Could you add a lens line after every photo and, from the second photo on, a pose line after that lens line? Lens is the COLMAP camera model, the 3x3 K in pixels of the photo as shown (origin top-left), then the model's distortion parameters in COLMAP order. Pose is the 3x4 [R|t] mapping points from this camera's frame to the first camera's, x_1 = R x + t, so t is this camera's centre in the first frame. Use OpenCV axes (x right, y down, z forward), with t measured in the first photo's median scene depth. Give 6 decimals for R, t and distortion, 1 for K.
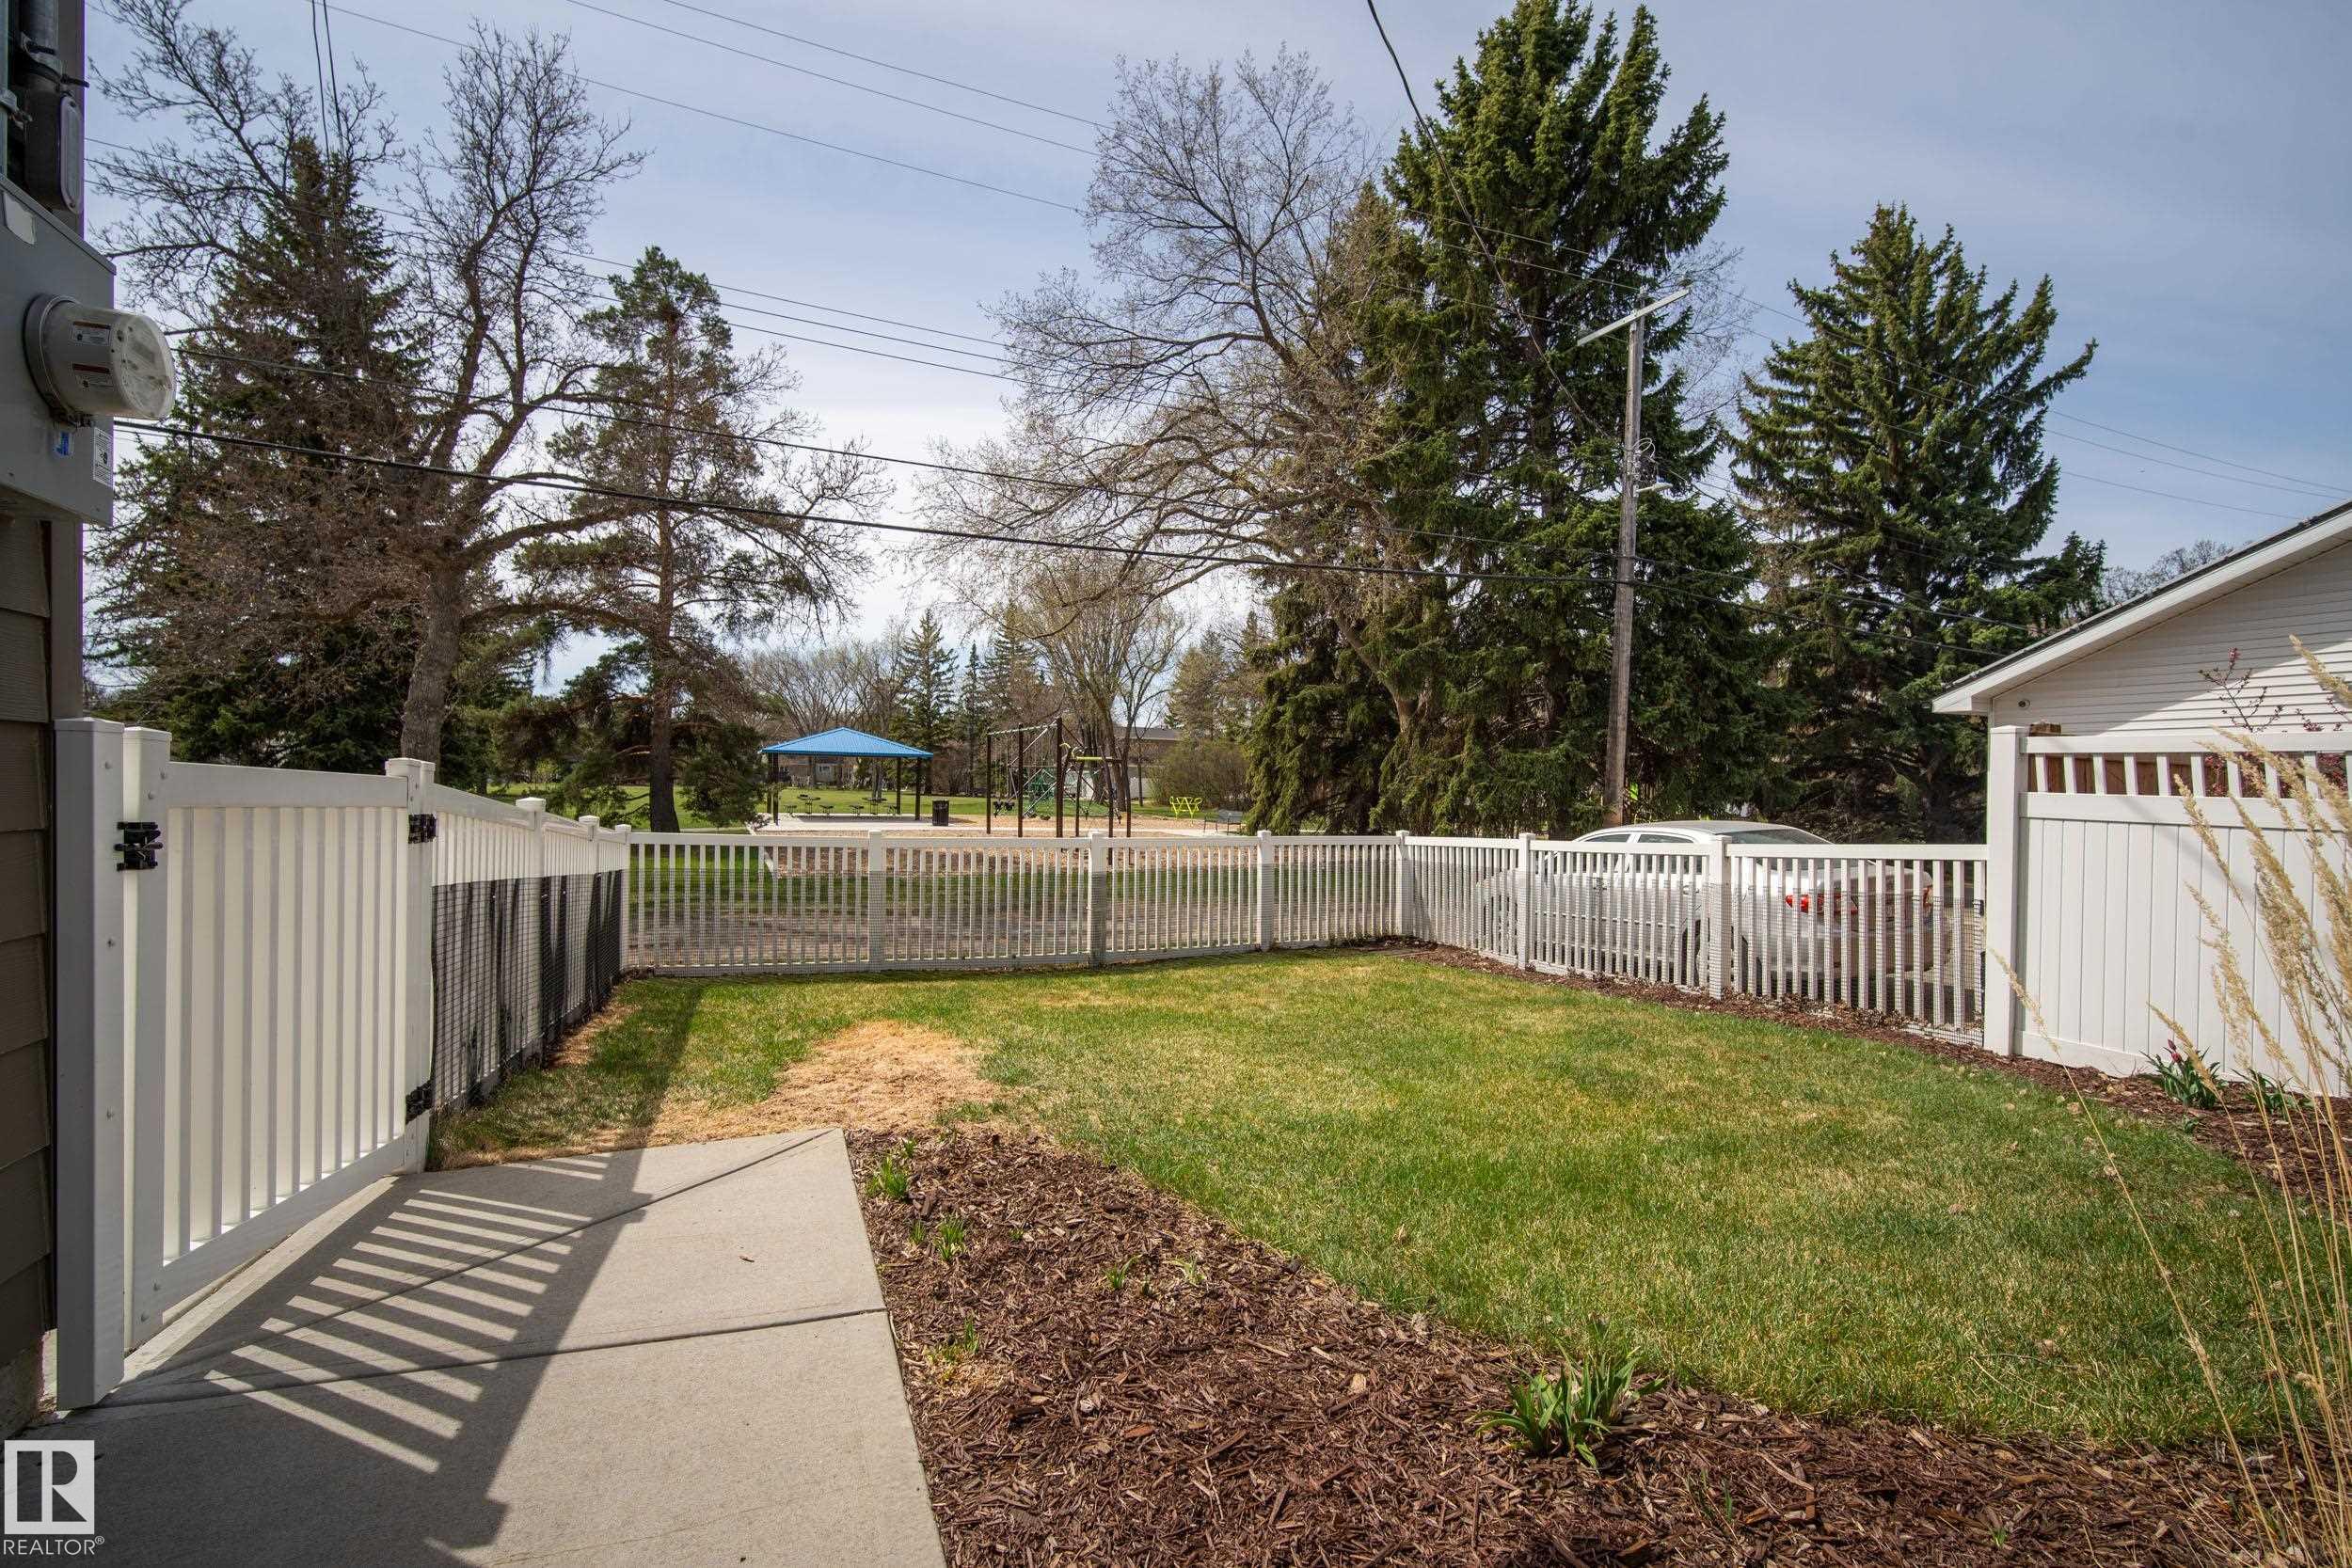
lens RADIAL K [[1019.8, 0, 1174.8], [0, 1019.8, 787.7], [0, 0, 1]] dist [-0.017353, 0.005301]
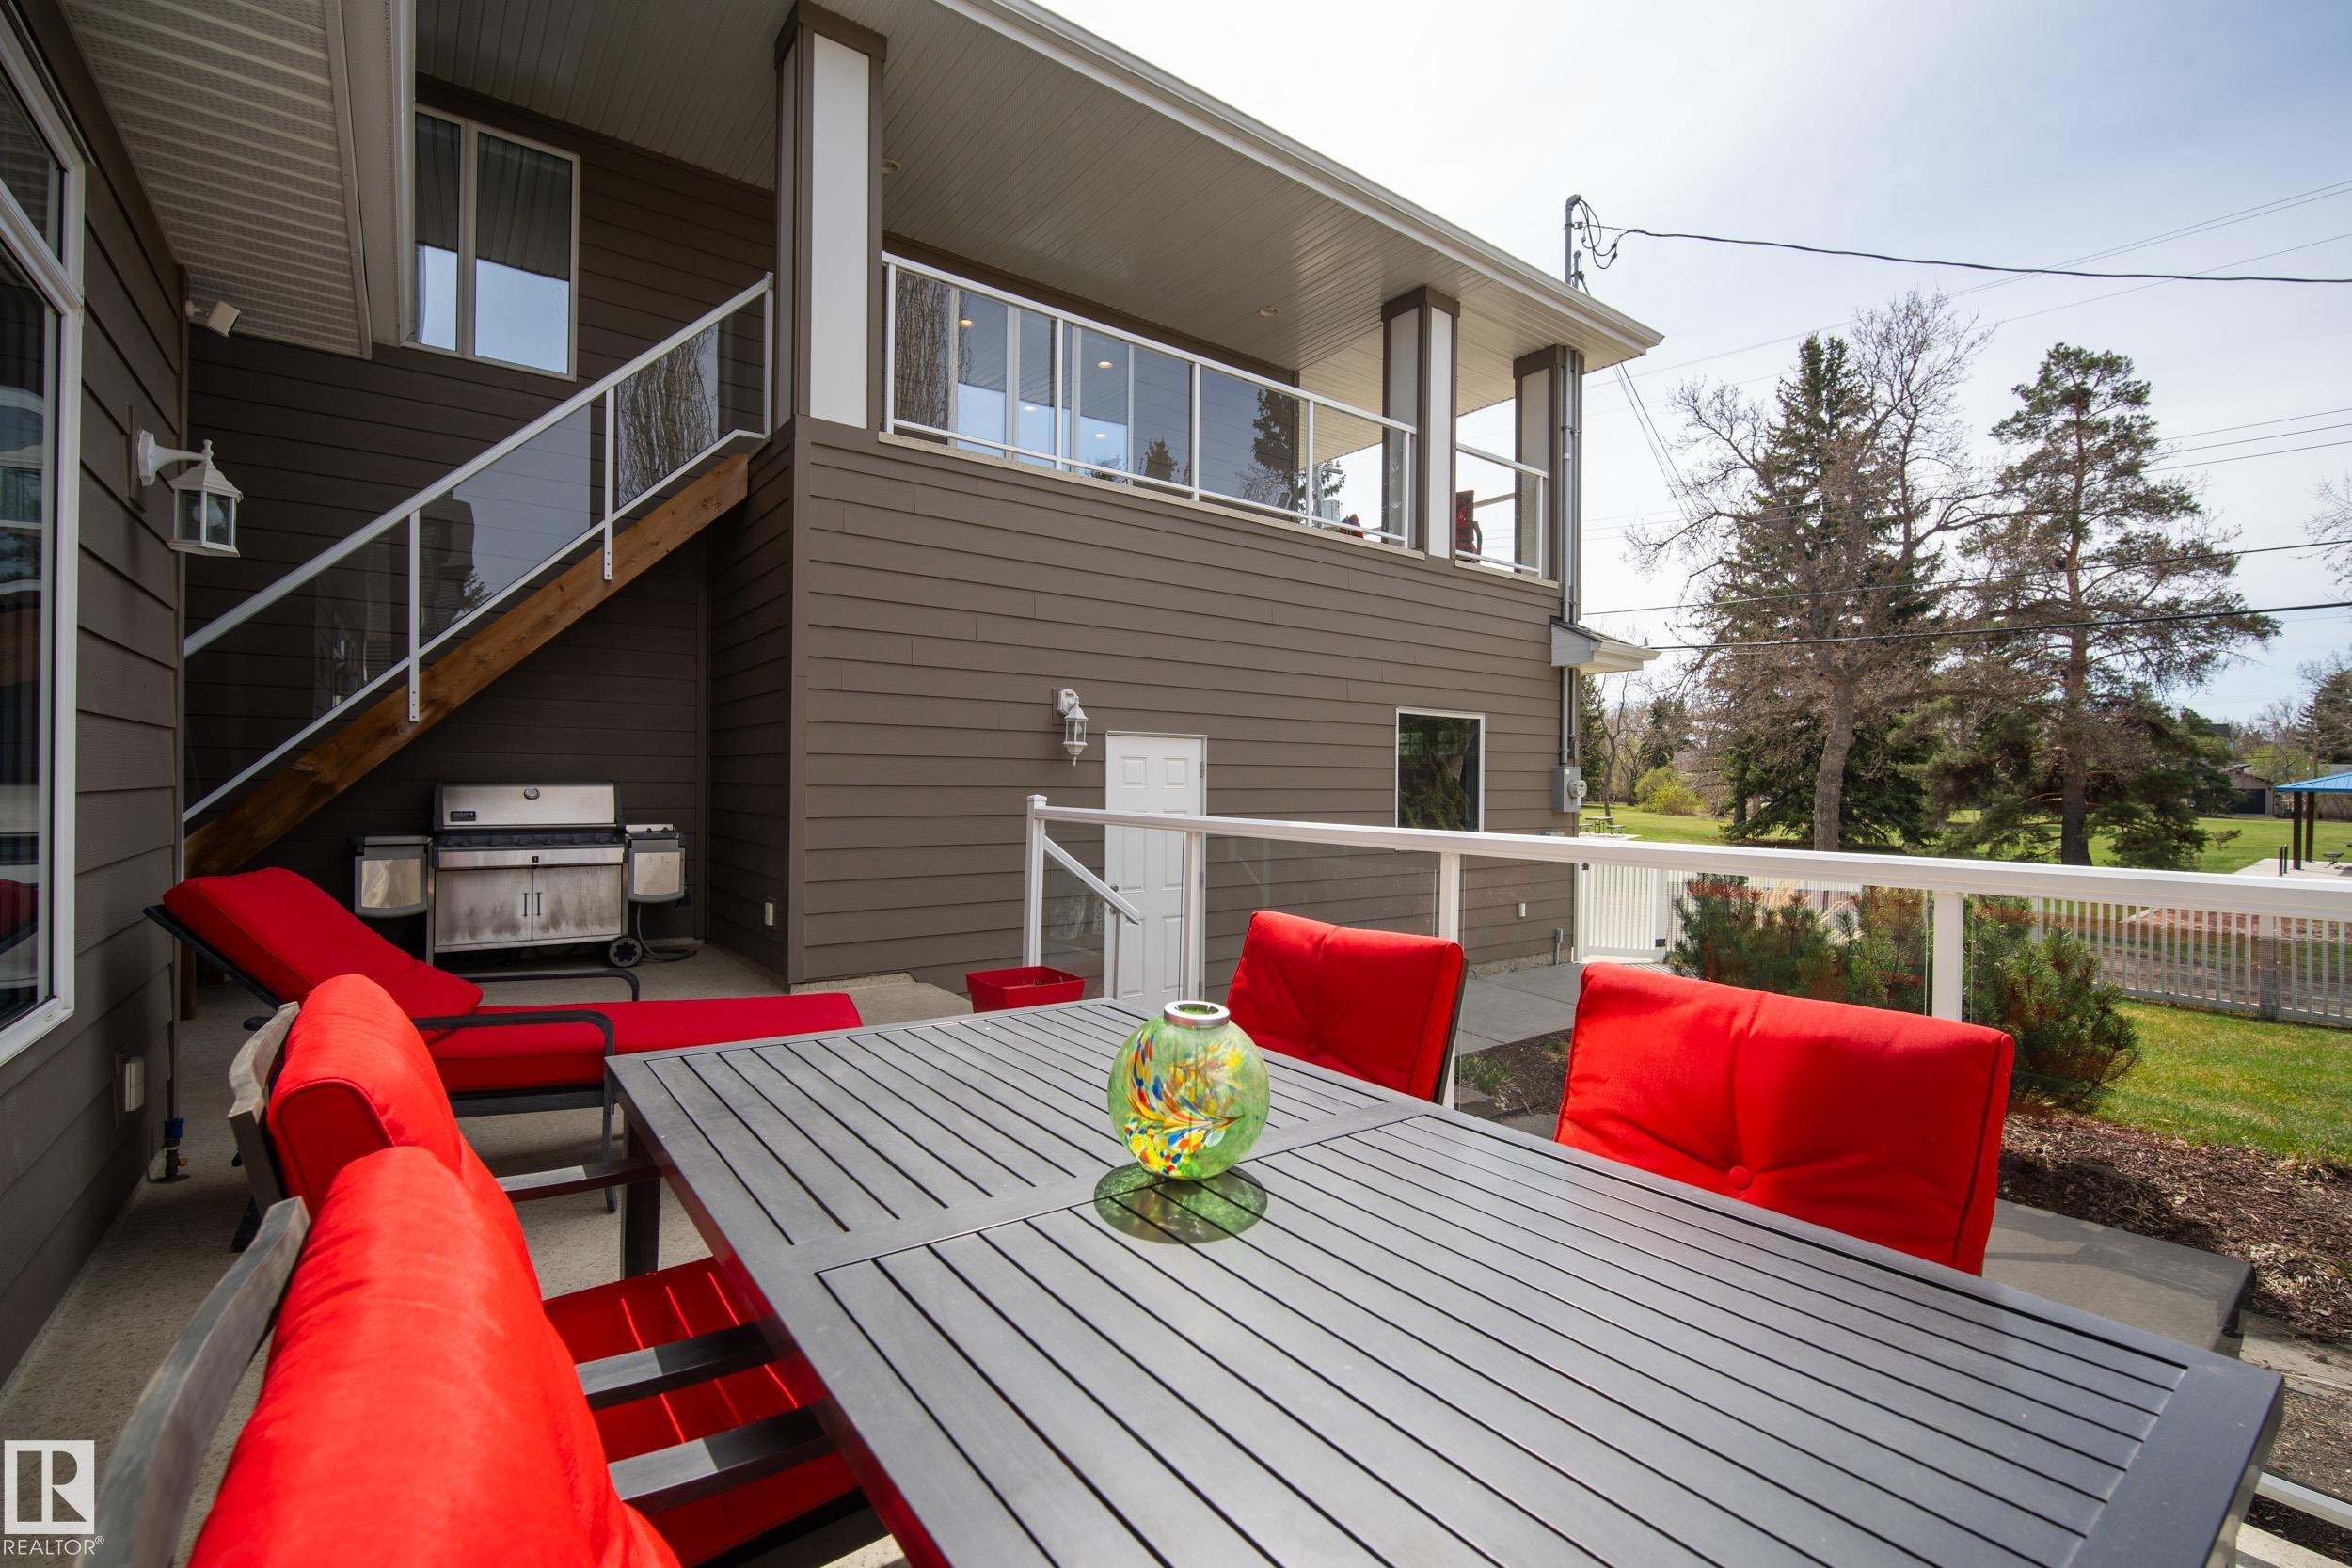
lens RADIAL K [[1019.8, 0, 1179.8], [0, 1019.8, 781.4], [0, 0, 1]] dist [-0.017353, 0.005301]
pose [[0.256928, -0.006489, -0.966409, 0.282212], [-0.019824, 0.999732, -0.011983, -0.021436], [0.966227, 0.022237, 0.256730, -0.190149]]
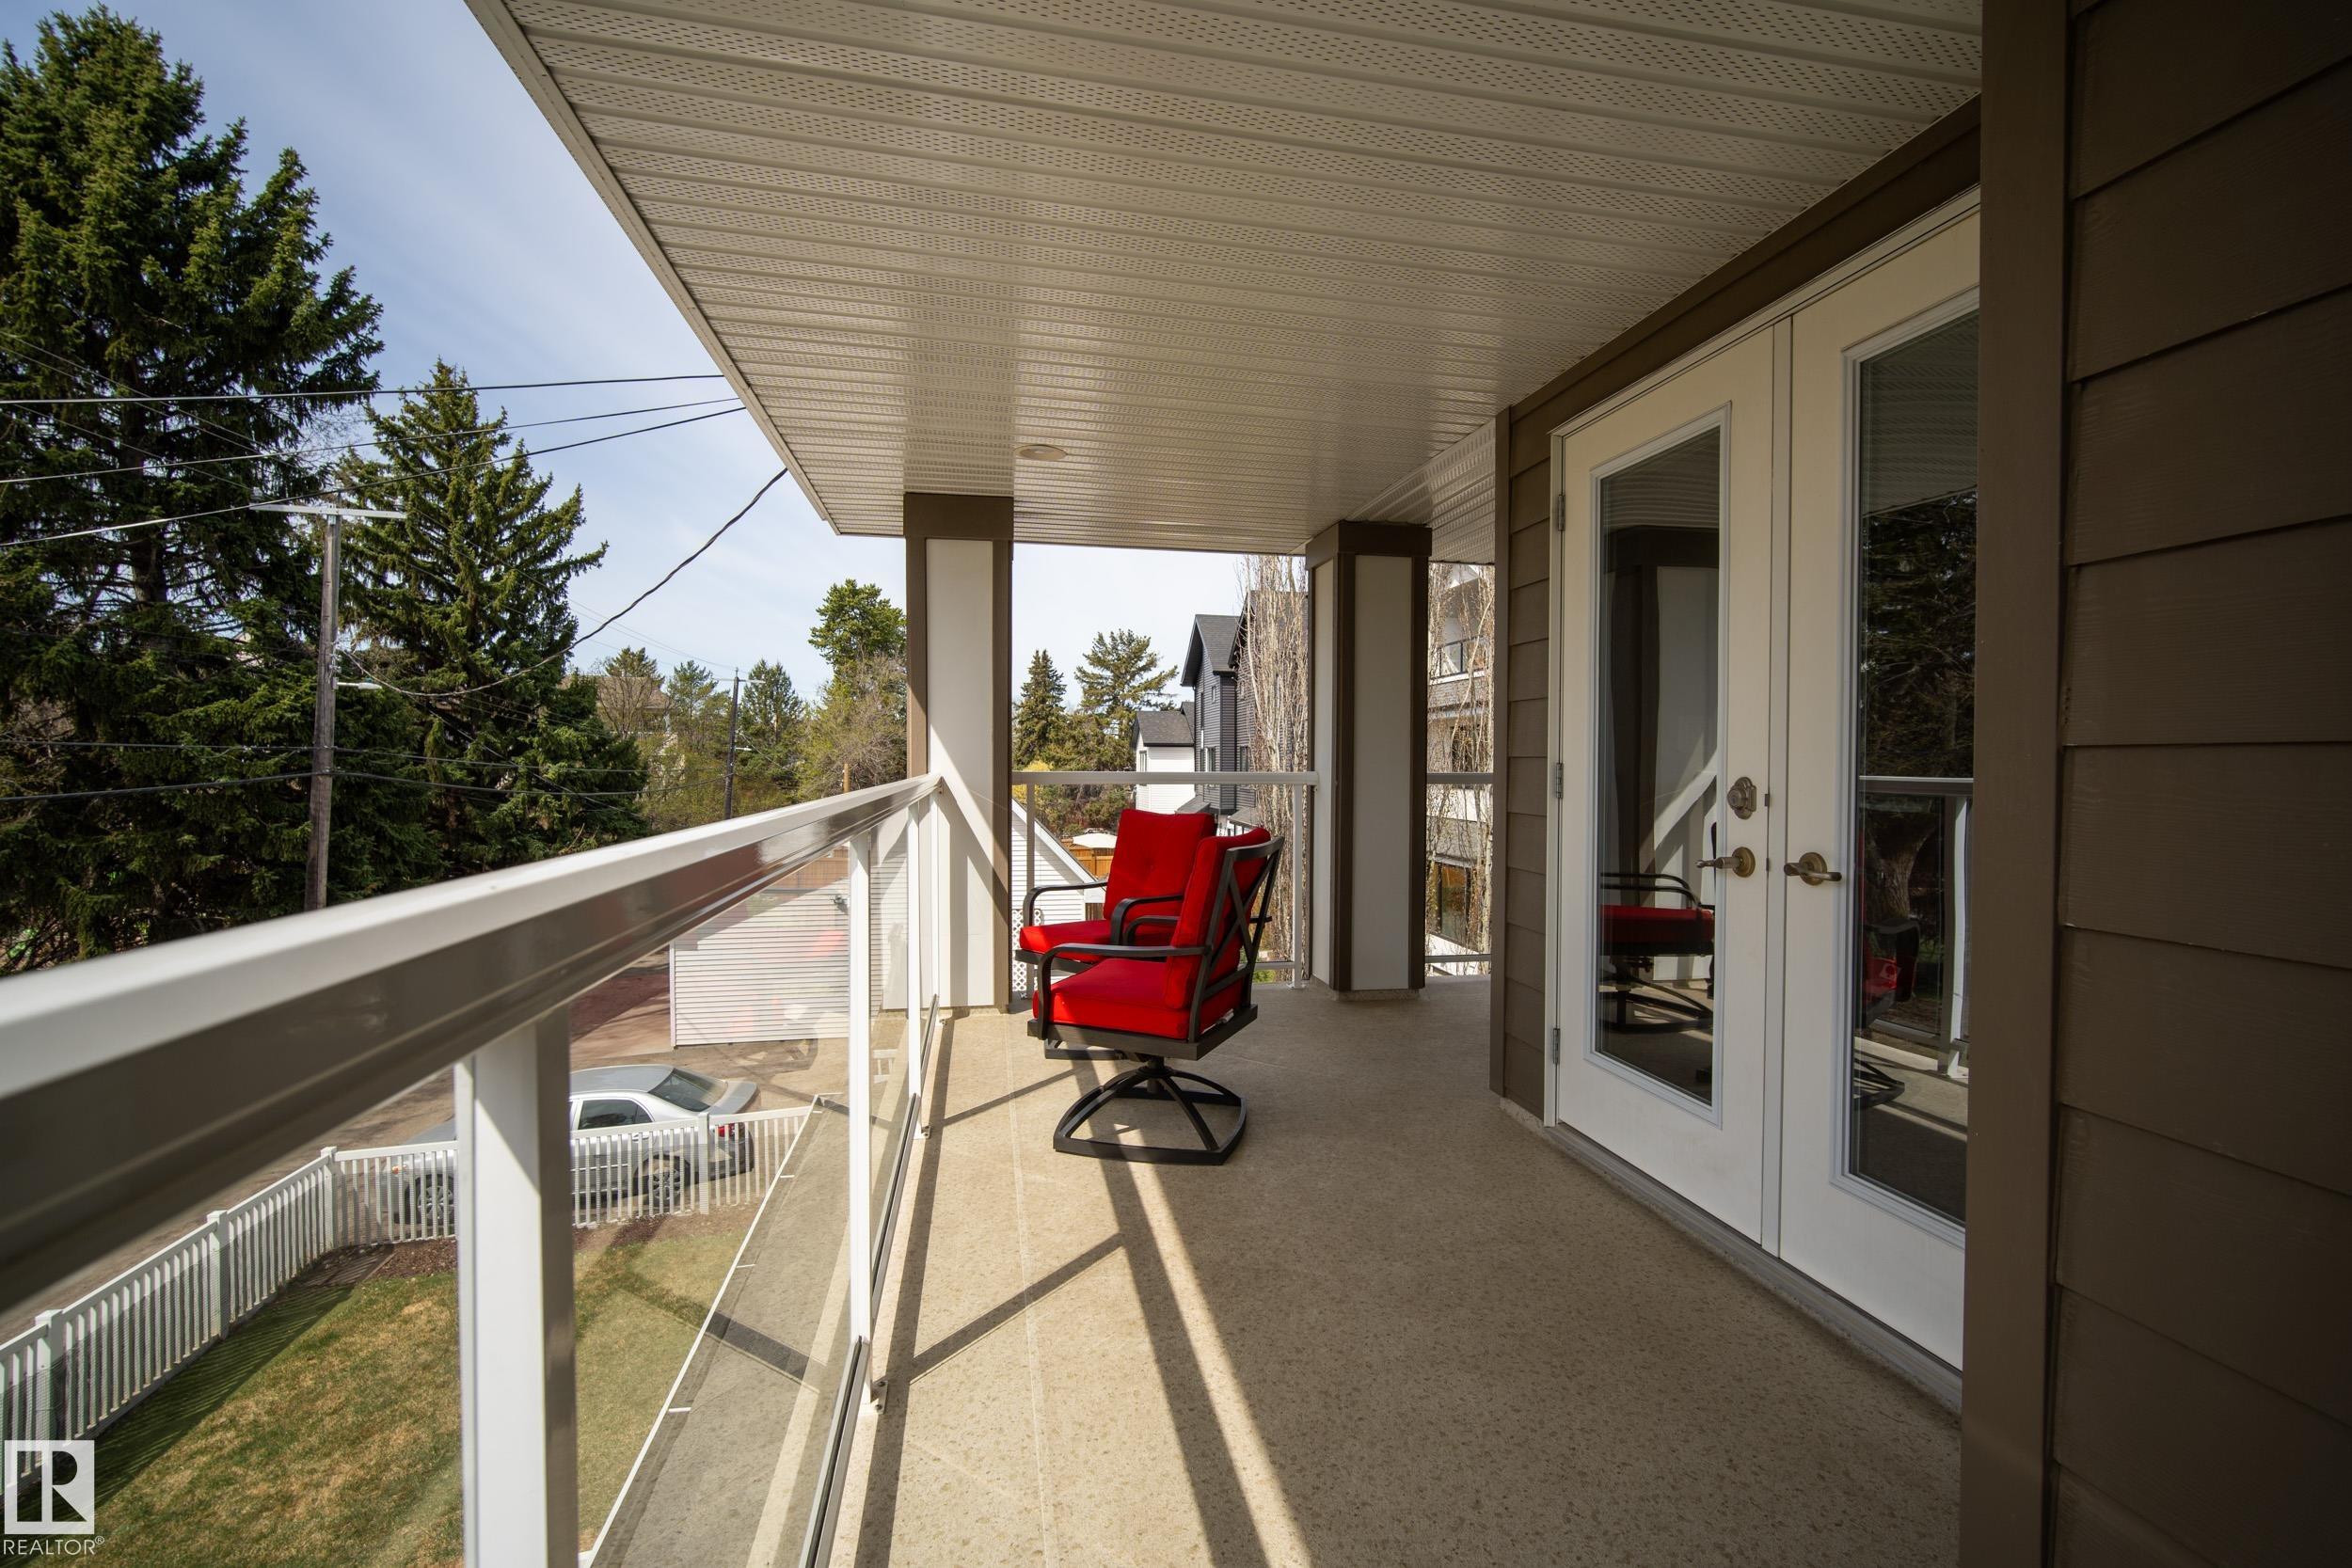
lens RADIAL K [[1019.8, 0, 1183.1], [0, 1019.8, 791.6], [0, 0, 1]] dist [-0.017353, 0.005301]
pose [[0.202758, -0.031047, 0.978737, -0.271551], [-0.002285, 0.999480, 0.032178, -0.163365], [-0.979226, -0.008760, 0.202581, -0.027444]]
